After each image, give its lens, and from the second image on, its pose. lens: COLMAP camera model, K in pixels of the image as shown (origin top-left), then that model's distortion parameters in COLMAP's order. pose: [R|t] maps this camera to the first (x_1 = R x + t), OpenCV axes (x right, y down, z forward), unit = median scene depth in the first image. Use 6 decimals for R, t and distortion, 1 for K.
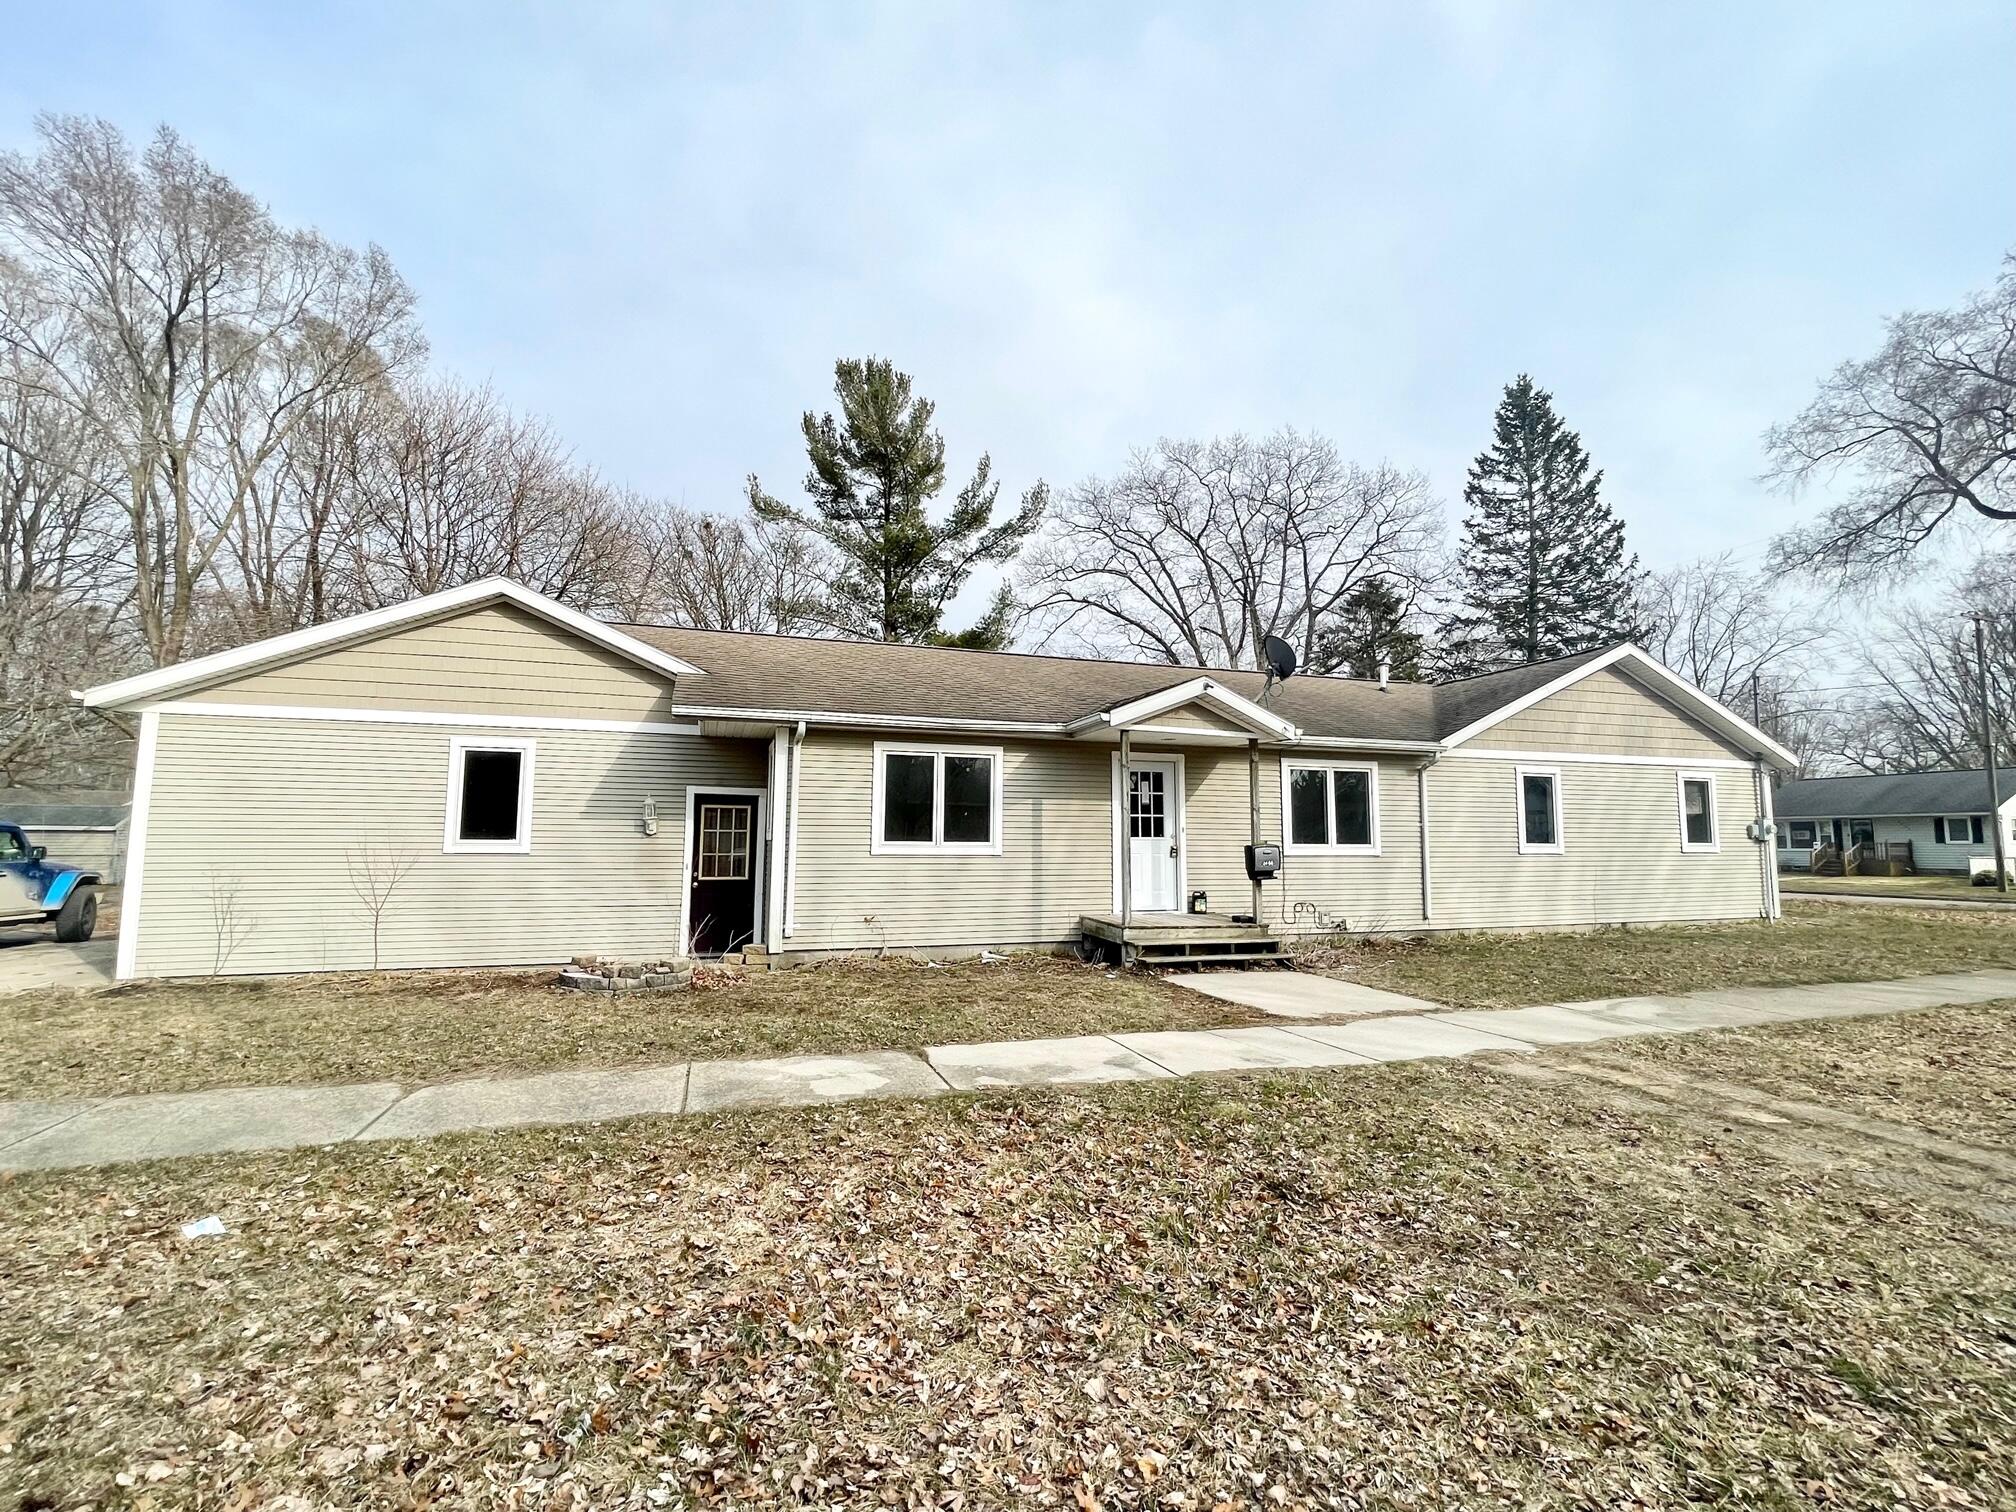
lens RADIAL K [[885.5, 0, 1011.7], [0, 885.5, 753.8], [0, 0, 1]] dist [-0.000101, 0.000117]
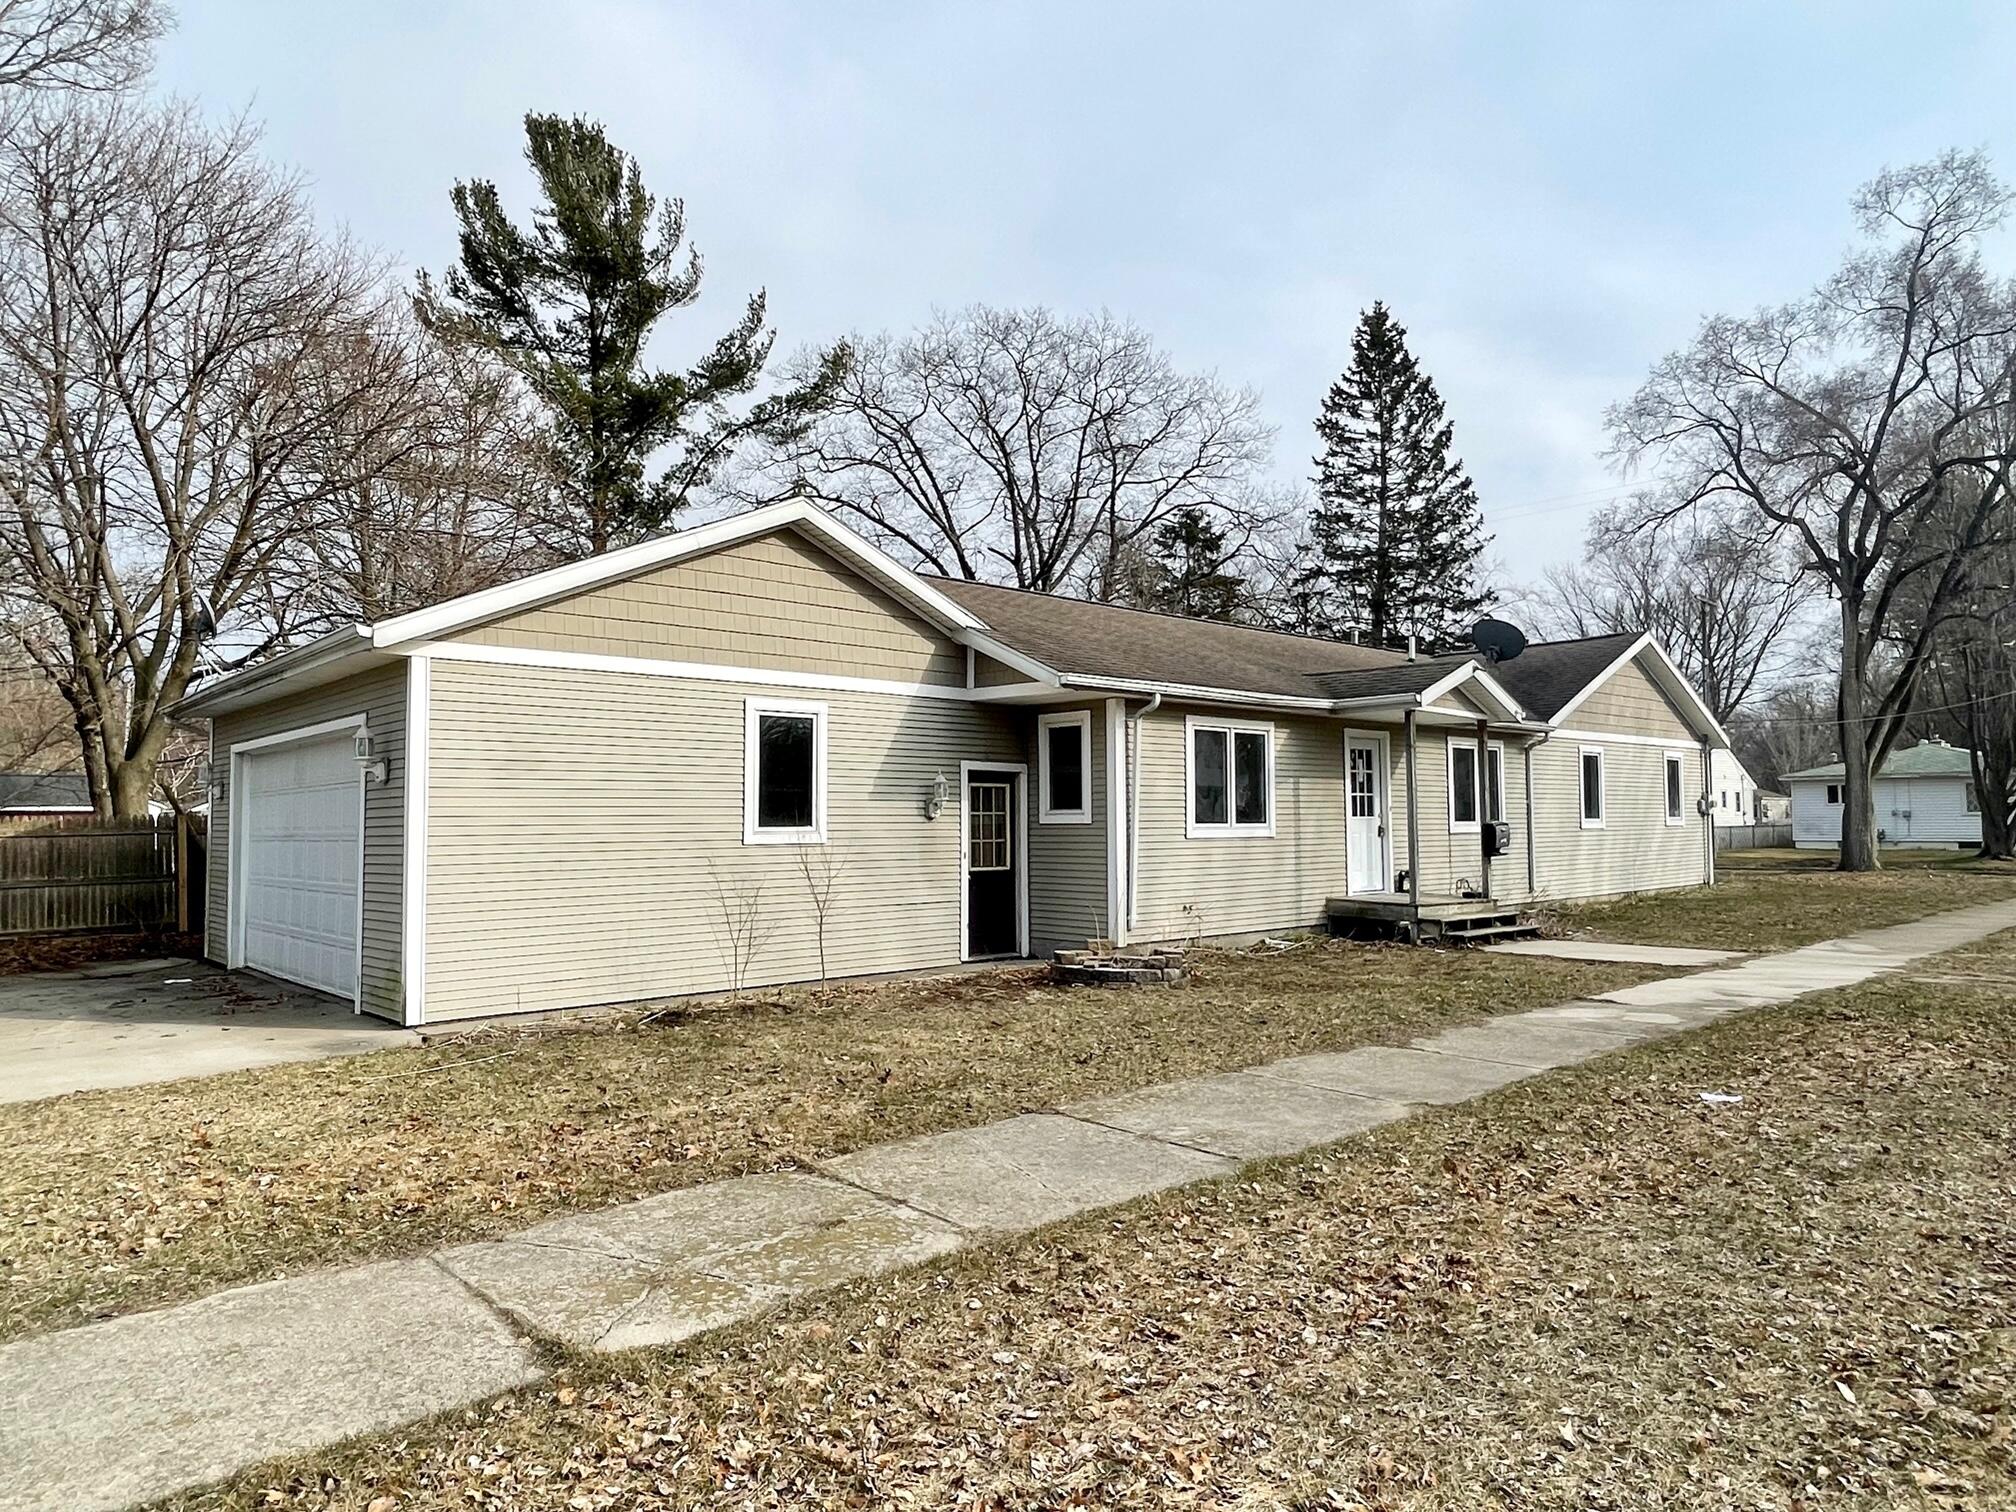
lens RADIAL K [[1250.9, 0, 1006.3], [0, 1250.9, 759.4], [0, 0, 1]] dist [-0.007421, -0.004298]
pose [[0.916065, 0.008989, 0.400929, -0.756488], [-0.028834, 0.998638, 0.043490, -0.017311], [-0.399991, -0.051400, 0.915076, -0.100183]]
